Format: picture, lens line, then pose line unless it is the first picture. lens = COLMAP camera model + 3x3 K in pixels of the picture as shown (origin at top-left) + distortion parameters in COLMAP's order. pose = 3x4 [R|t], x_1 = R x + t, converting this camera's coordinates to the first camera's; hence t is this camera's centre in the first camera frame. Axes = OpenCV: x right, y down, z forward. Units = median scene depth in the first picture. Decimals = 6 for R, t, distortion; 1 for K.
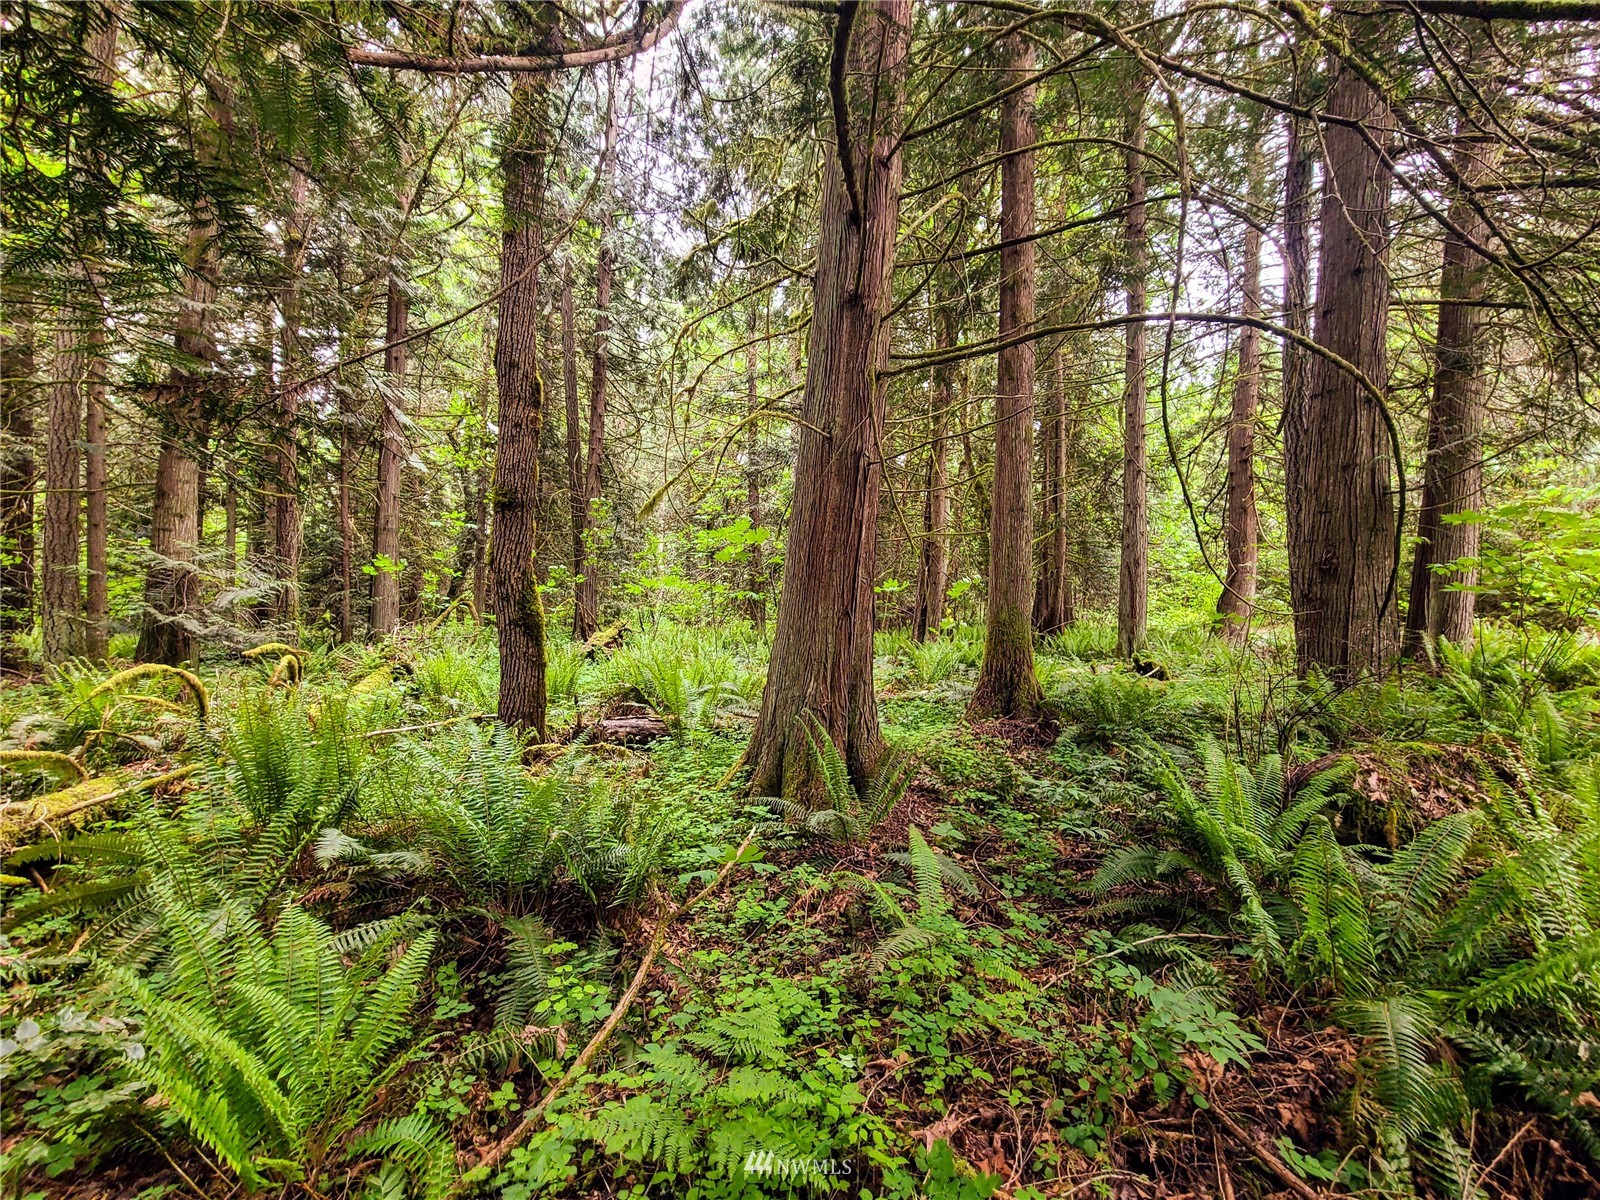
lens RADIAL K [[640.4, 0, 805.0], [0, 640.4, 595.9], [0, 0, 1]] dist [-0.001211, 0.000047]
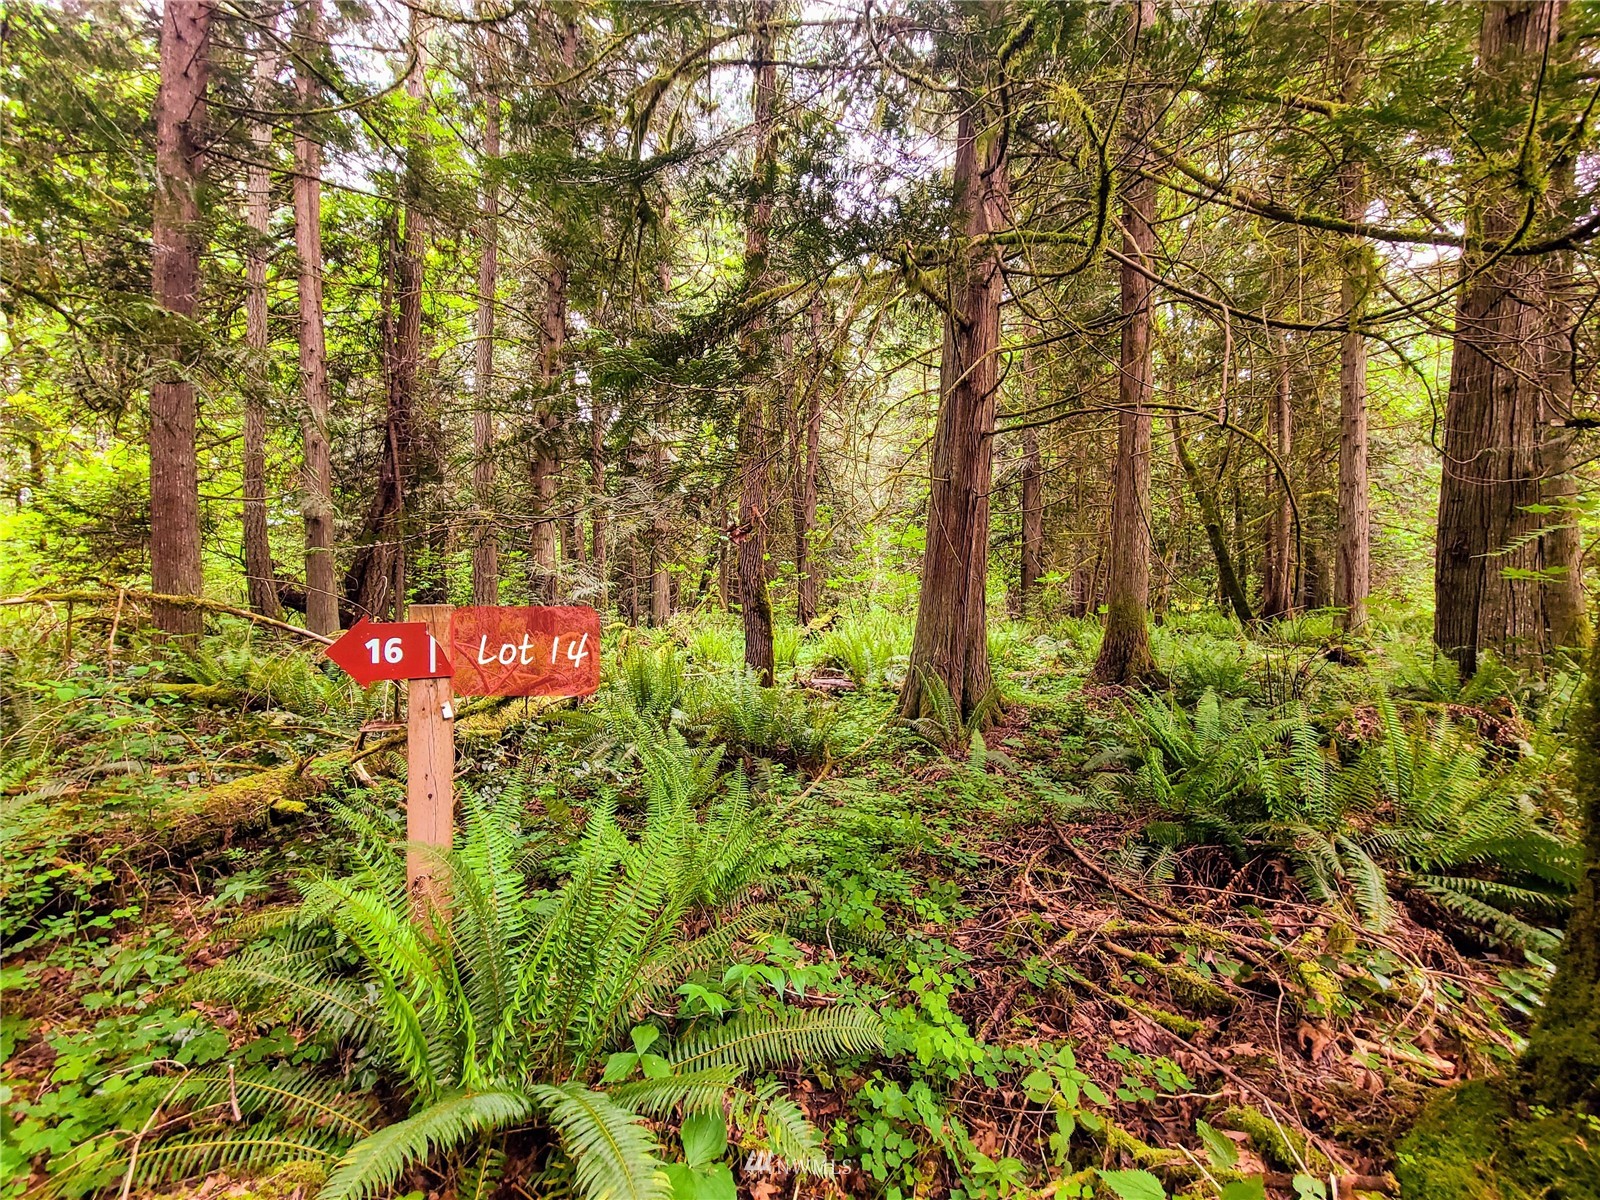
lens RADIAL K [[640.4, 0, 799.2], [0, 640.4, 600.6], [0, 0, 1]] dist [-0.001211, 0.000047]
pose [[0.939185, -0.009421, -0.343283, 0.092616], [0.017821, 0.999614, 0.021322, -0.005064], [0.342950, -0.026143, 0.938990, -0.211599]]
